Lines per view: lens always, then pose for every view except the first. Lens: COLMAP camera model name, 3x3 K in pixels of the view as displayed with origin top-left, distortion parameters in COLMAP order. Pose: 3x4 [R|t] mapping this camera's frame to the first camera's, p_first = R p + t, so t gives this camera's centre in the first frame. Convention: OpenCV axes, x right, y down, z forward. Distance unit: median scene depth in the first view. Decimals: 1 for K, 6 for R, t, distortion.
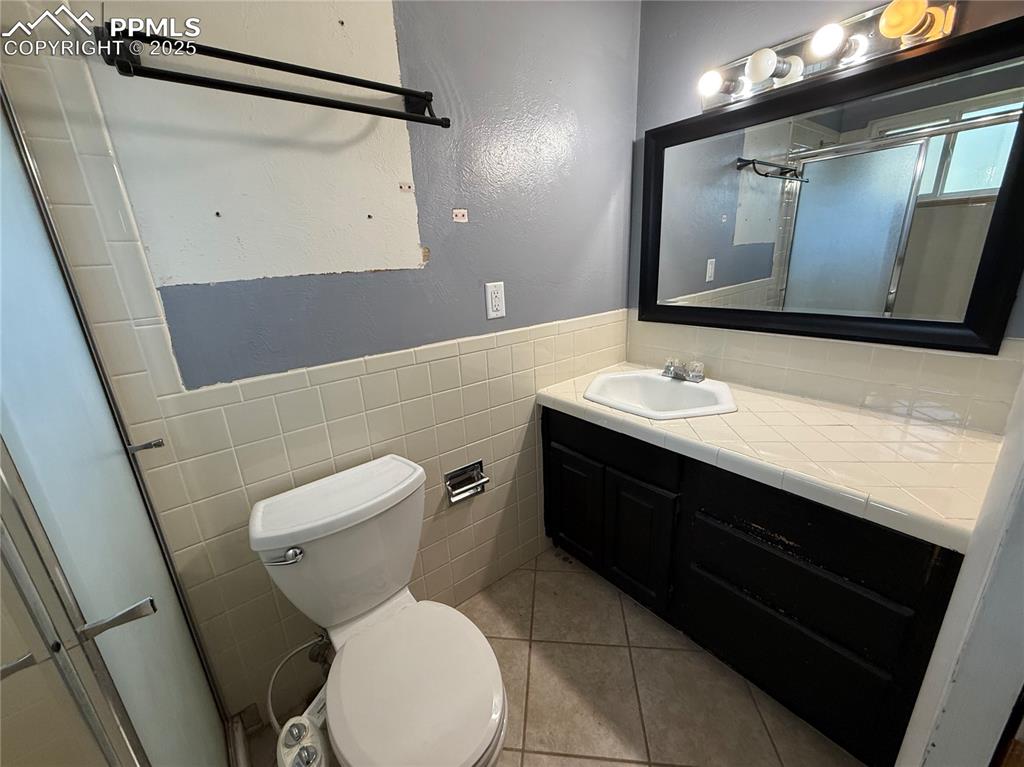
lens RADIAL K [[409.7, 0, 509.9], [0, 409.7, 382.5], [0, 0, 1]] dist [0.003100, 0.000612]
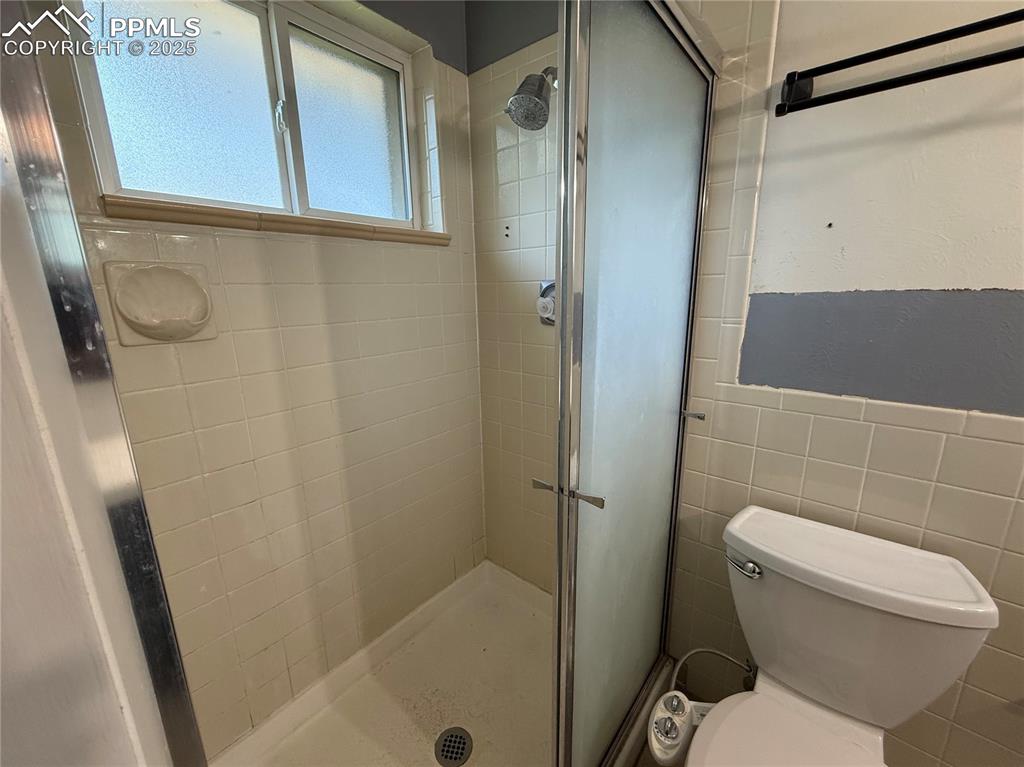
lens RADIAL K [[409.7, 0, 509.7], [0, 409.7, 383.4], [0, 0, 1]] dist [0.003100, 0.000612]
pose [[0.209792, 0.267133, -0.940546, 0.149385], [-0.285024, 0.936882, 0.202517, -0.029849], [0.935280, 0.225591, 0.272689, 0.085784]]
